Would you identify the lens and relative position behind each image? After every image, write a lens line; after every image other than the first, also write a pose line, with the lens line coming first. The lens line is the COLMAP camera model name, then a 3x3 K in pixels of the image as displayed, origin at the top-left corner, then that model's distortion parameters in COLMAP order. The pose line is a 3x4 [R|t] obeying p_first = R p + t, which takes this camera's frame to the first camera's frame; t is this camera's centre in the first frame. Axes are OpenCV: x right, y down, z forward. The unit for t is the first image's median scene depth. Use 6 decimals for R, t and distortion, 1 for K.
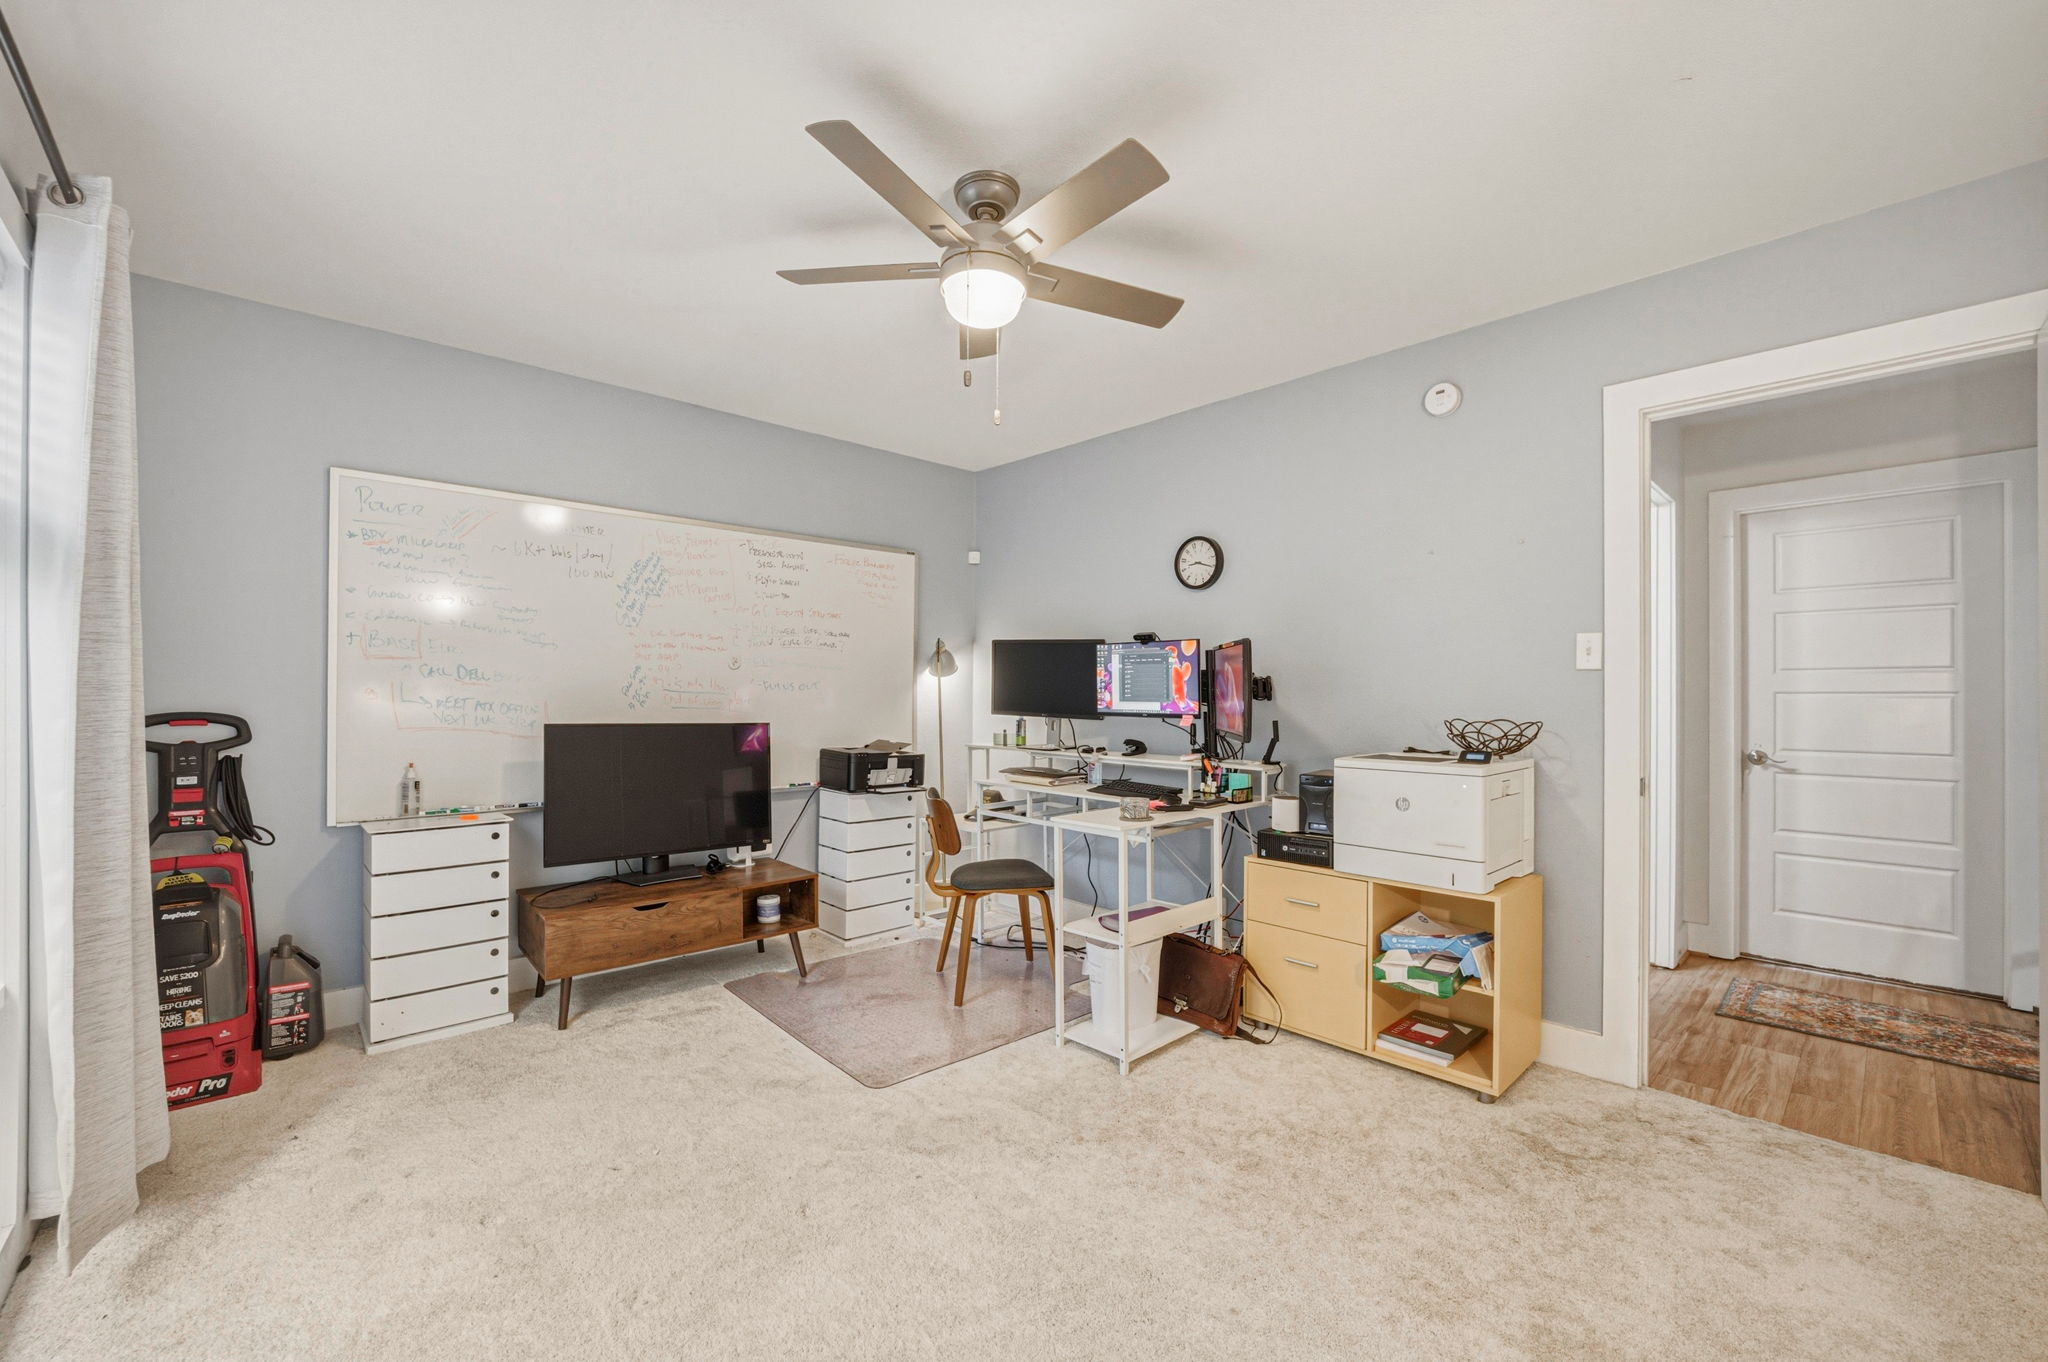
lens RADIAL K [[830.3, 0, 1026.5], [0, 830.3, 688.9], [0, 0, 1]] dist [-0.000887, -0.000099]
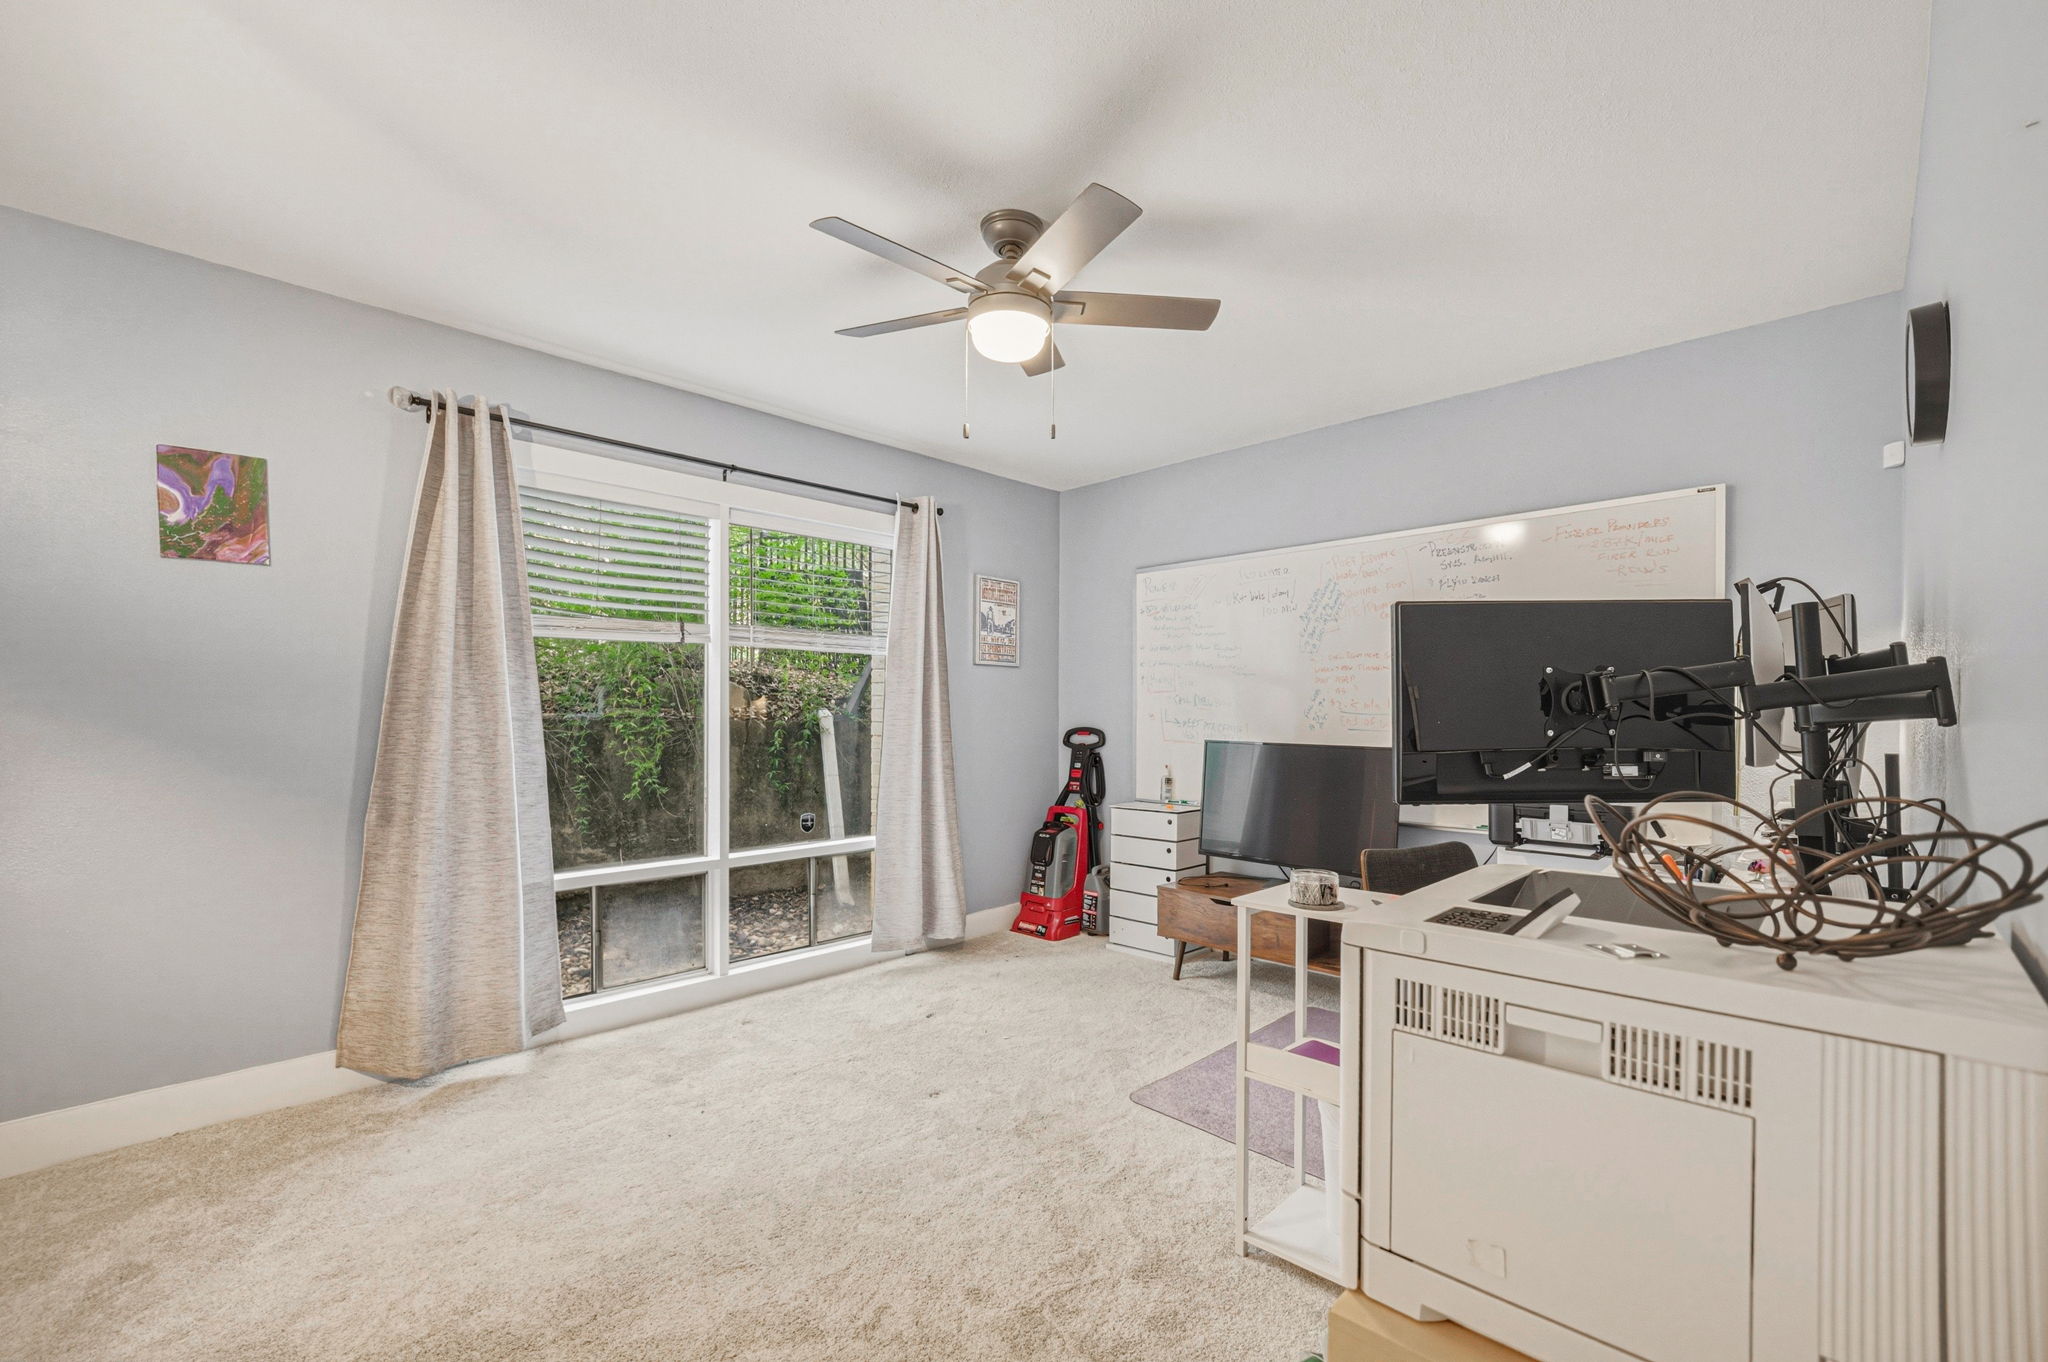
lens RADIAL K [[872.0, 0, 1026.0], [0, 872.0, 720.0], [0, 0, 1]] dist [-0.016179, 0.007117]
pose [[0.050699, -0.001042, -0.998713, 0.747095], [0.004916, 0.999988, -0.000793, 0.012419], [0.998702, -0.004870, 0.050703, 0.691255]]
